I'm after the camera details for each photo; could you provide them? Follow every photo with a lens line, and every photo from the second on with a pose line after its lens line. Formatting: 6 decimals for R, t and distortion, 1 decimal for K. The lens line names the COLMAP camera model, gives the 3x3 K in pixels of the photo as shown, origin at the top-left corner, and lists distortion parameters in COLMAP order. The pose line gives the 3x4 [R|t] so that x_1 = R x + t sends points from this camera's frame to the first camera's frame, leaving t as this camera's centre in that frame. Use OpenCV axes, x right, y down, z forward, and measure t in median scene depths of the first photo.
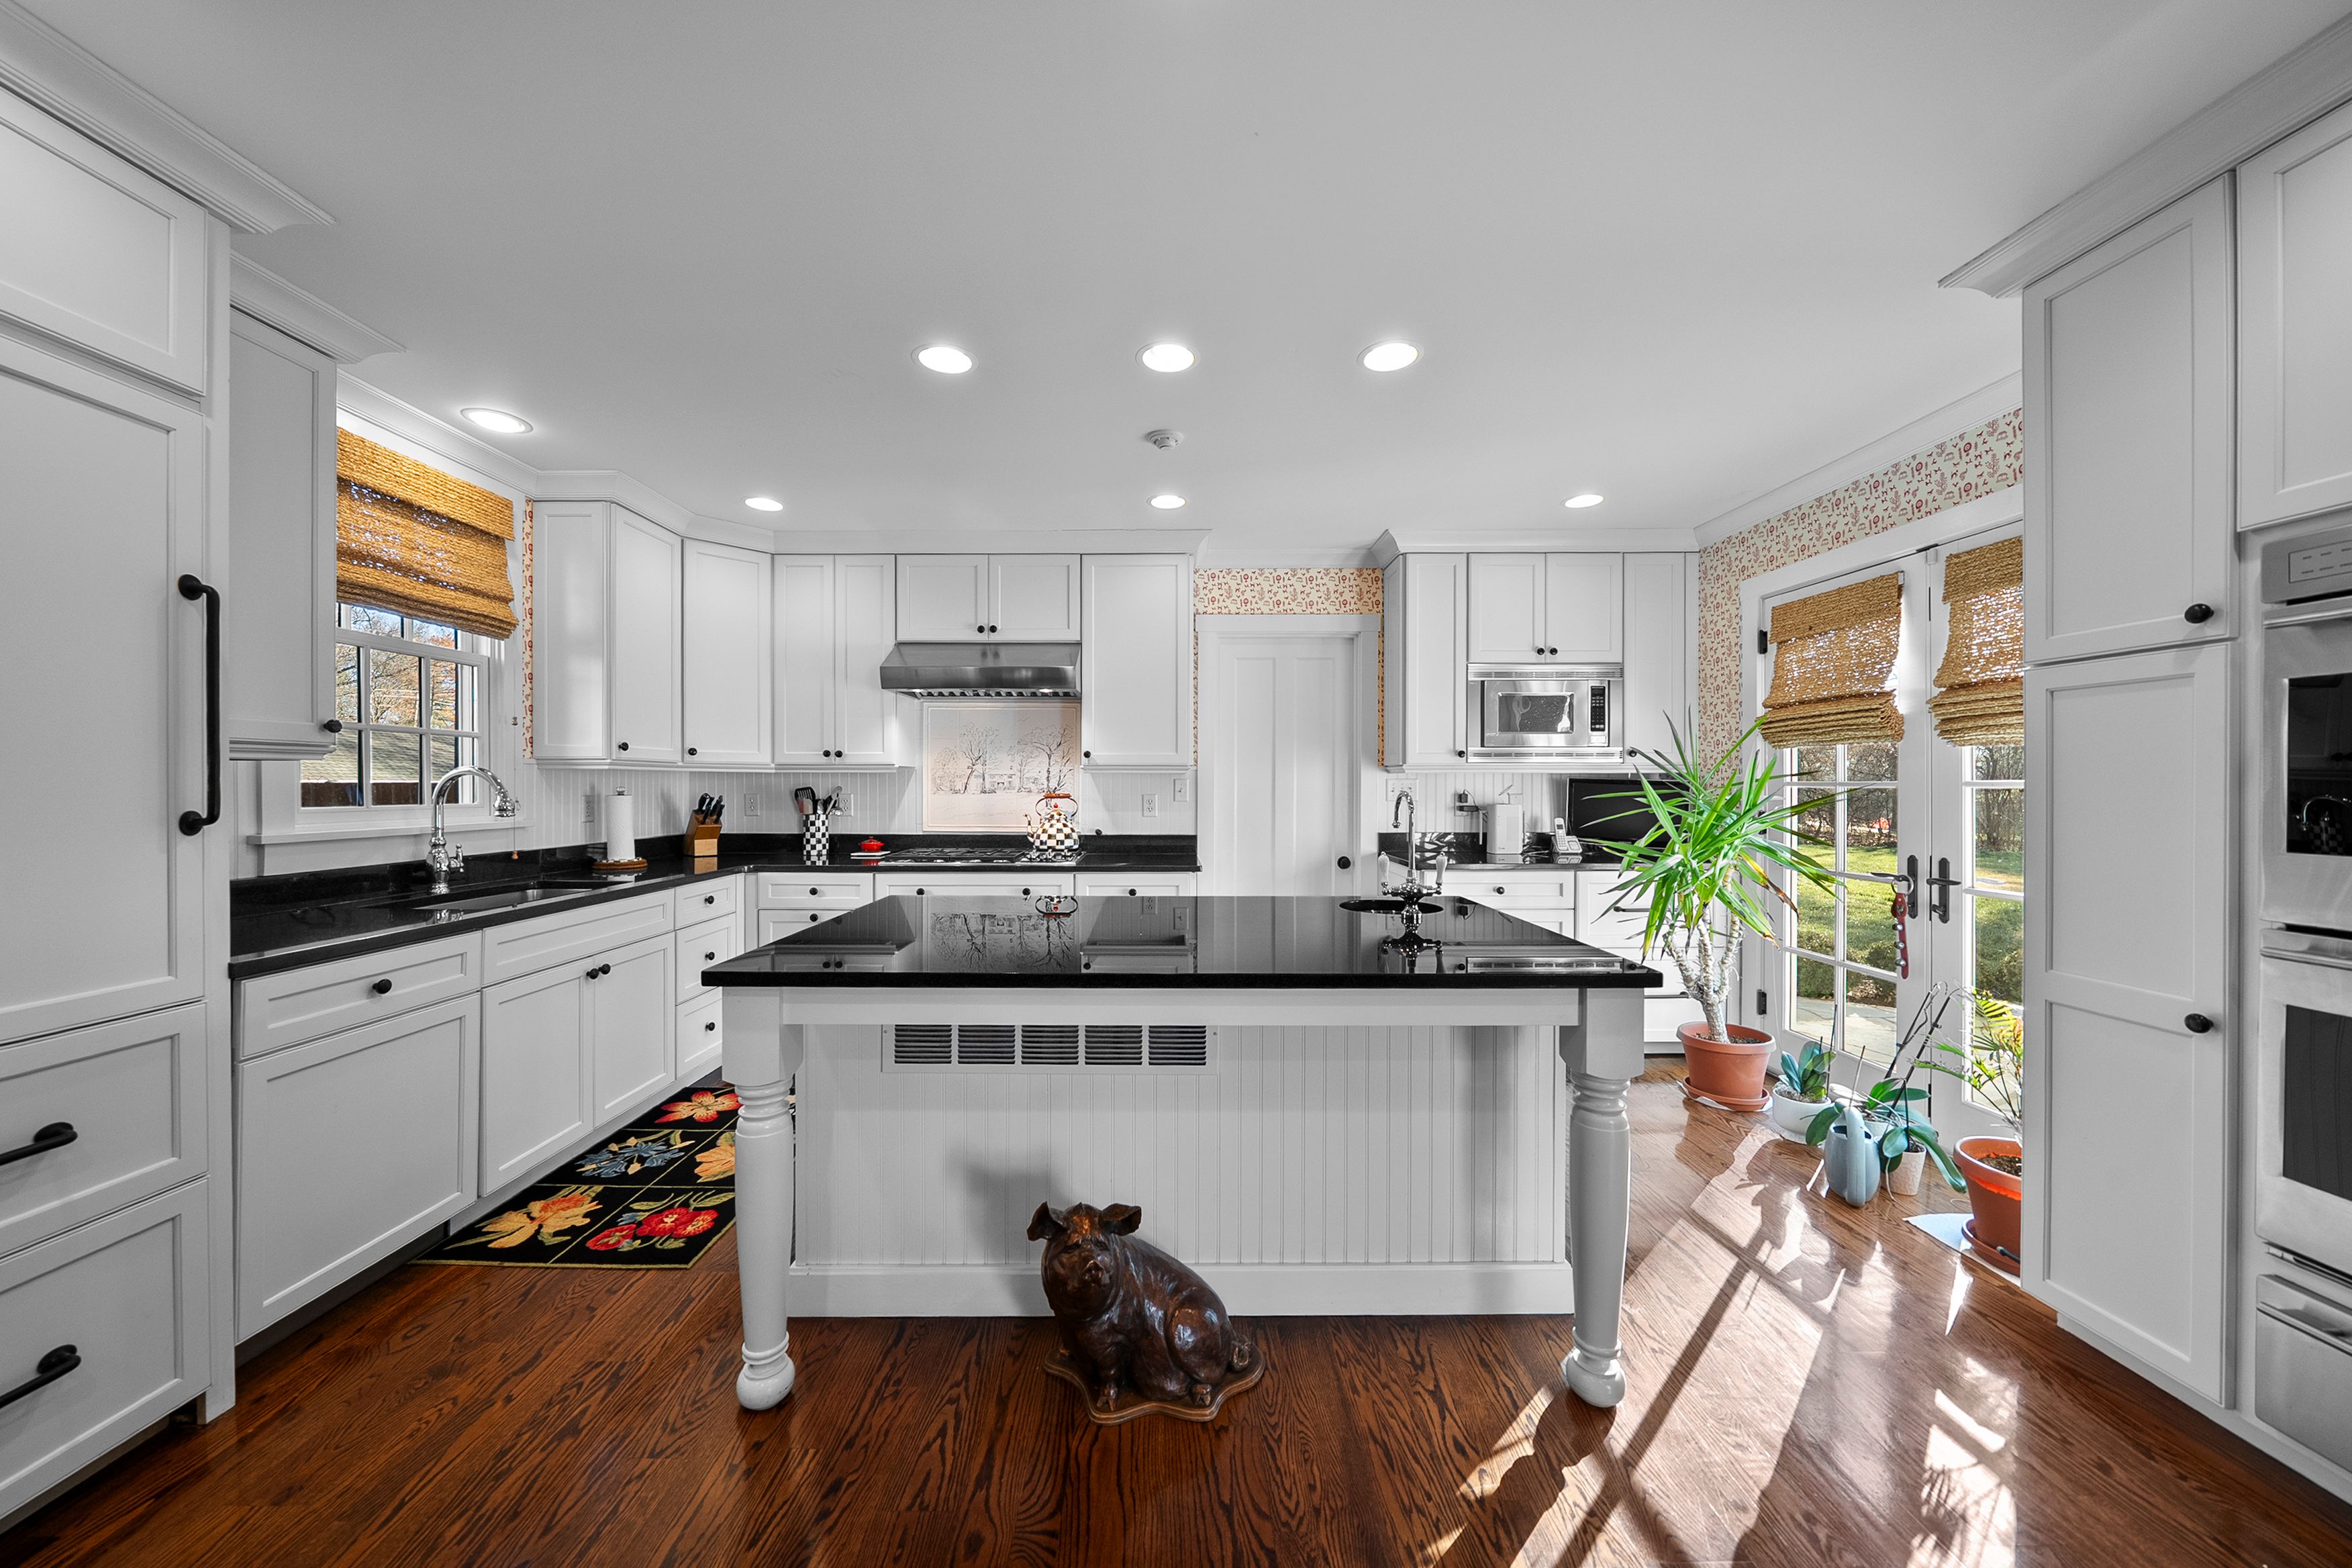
lens RADIAL K [[812.2, 0, 1166.4], [0, 812.2, 785.6], [0, 0, 1]] dist [-0.009930, -0.000127]
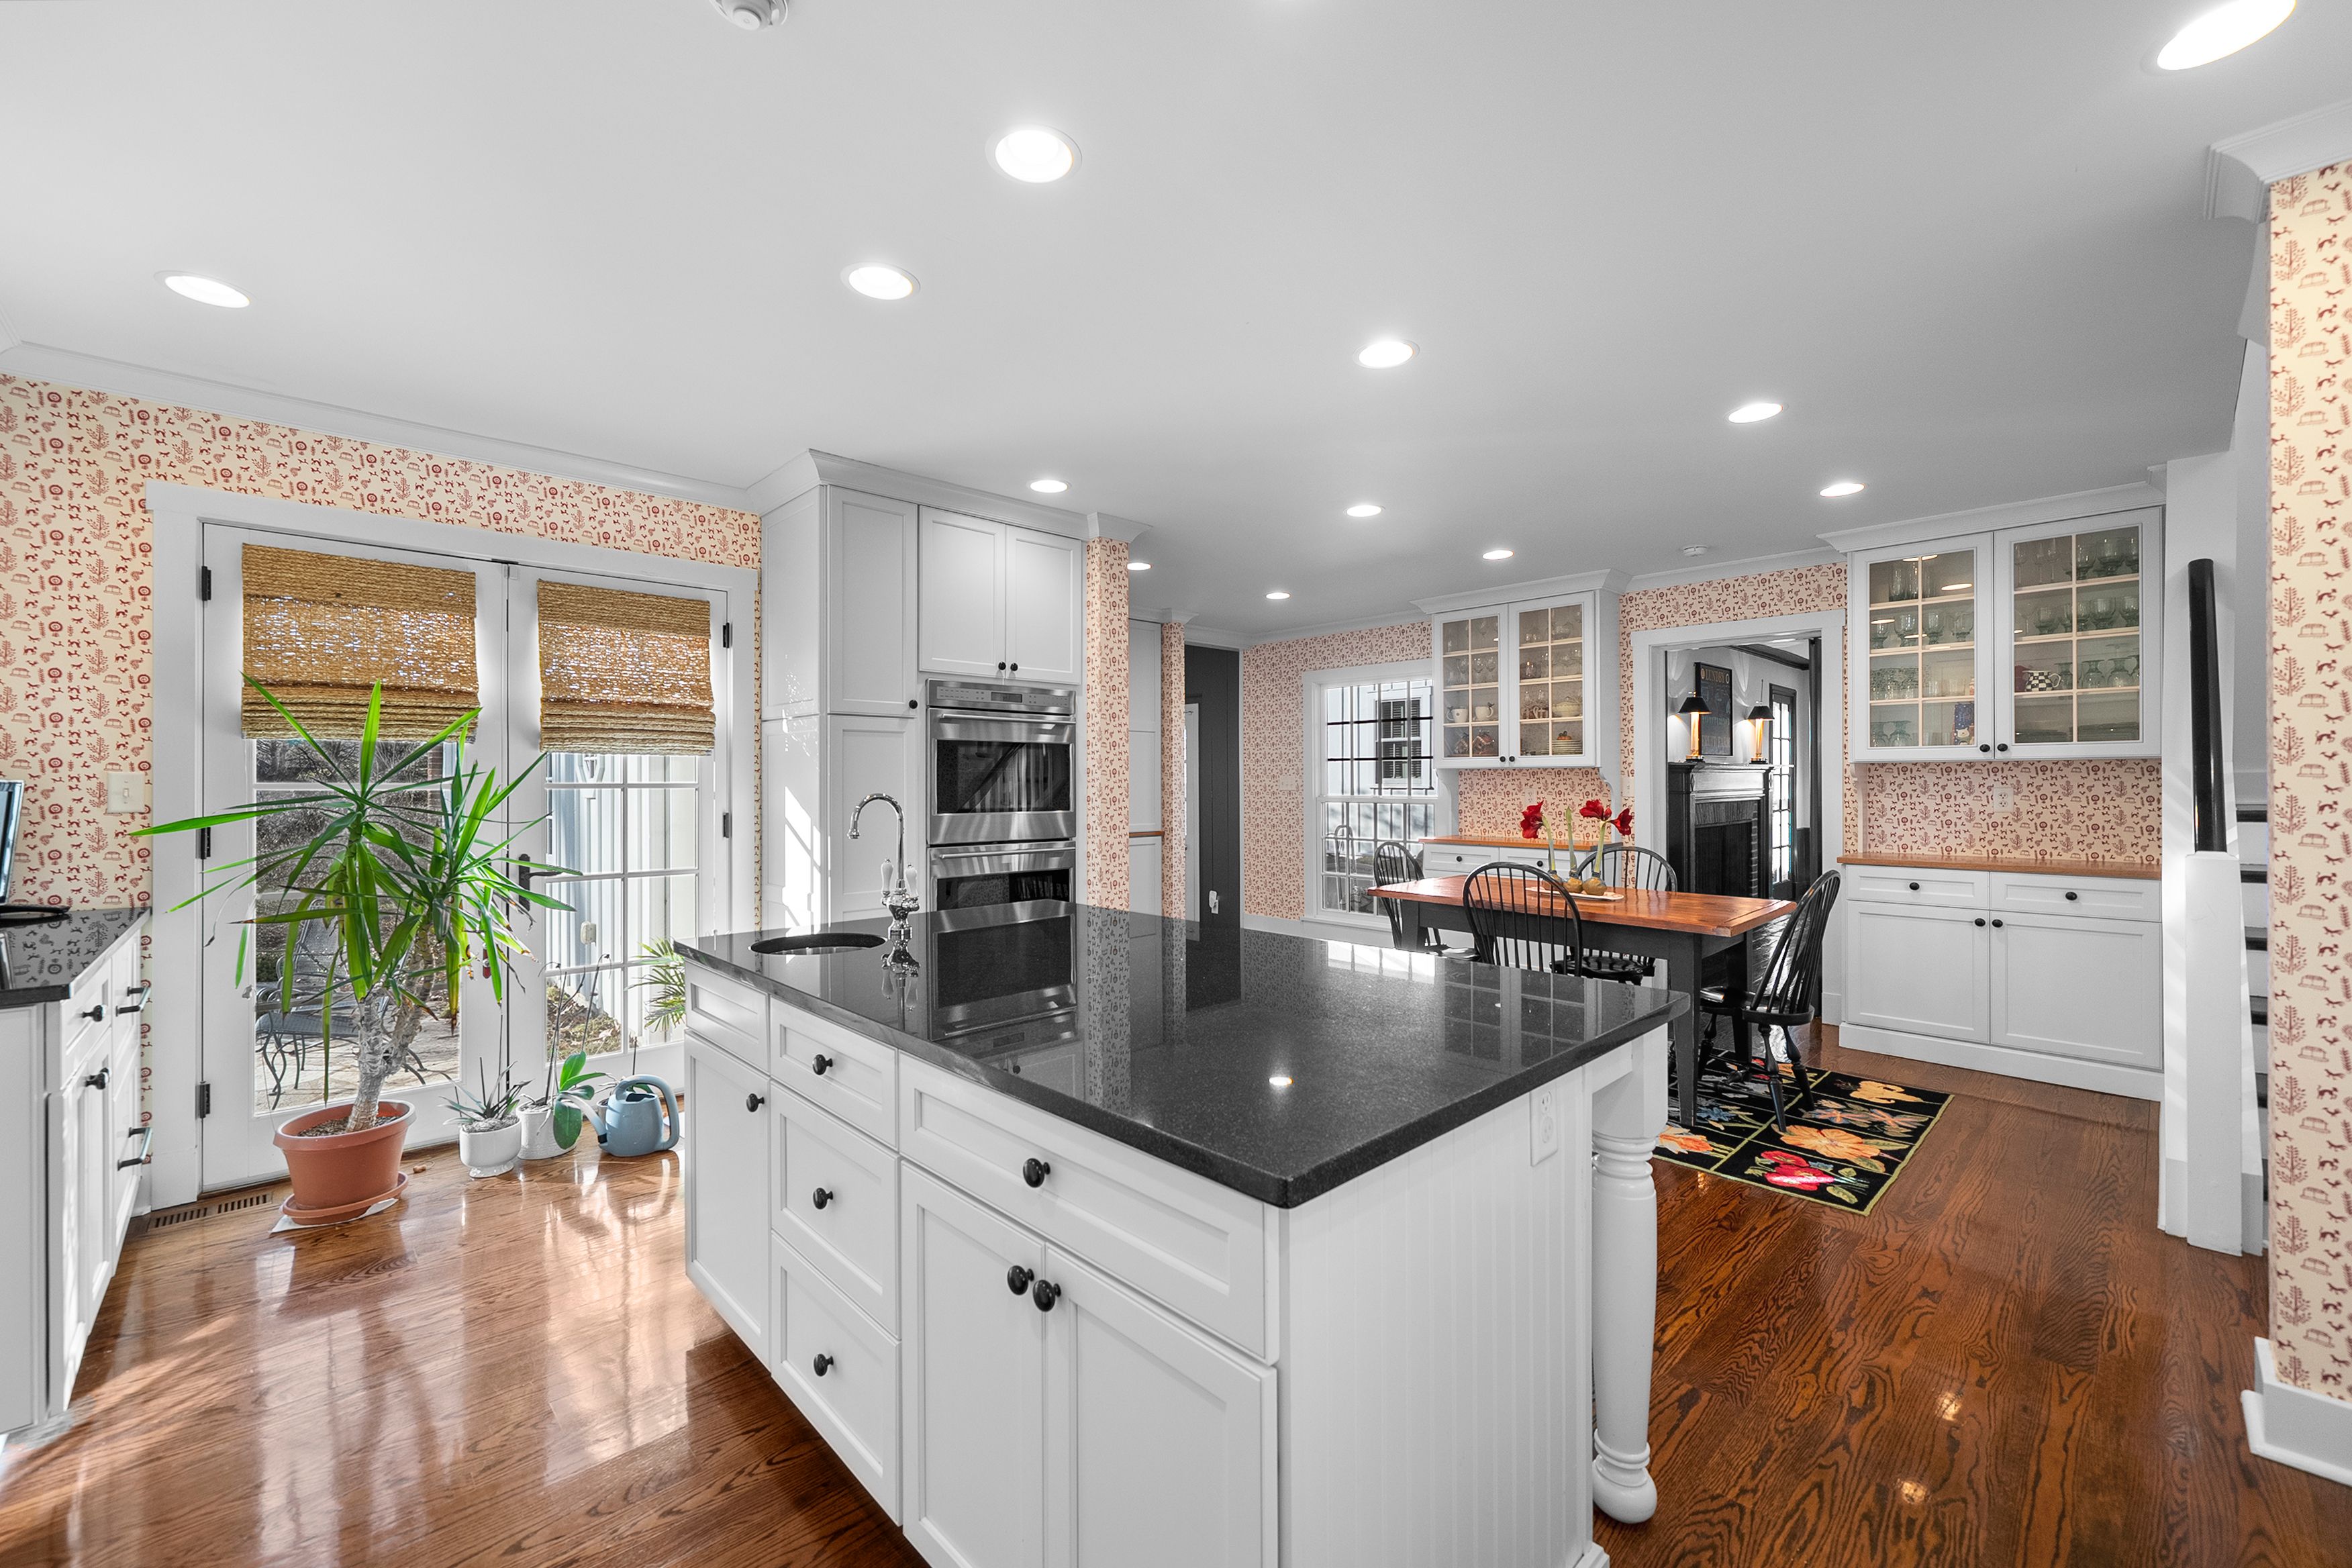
lens RADIAL K [[944.8, 0, 1176.0], [0, 944.8, 784.0], [0, 0, 1]] dist [-0.021281, -0.000055]
pose [[-0.693383, 0.006302, 0.720541, -0.389201], [0.006379, 0.999976, -0.002607, 0.002907], [-0.720541, 0.002789, -0.693407, 0.875668]]
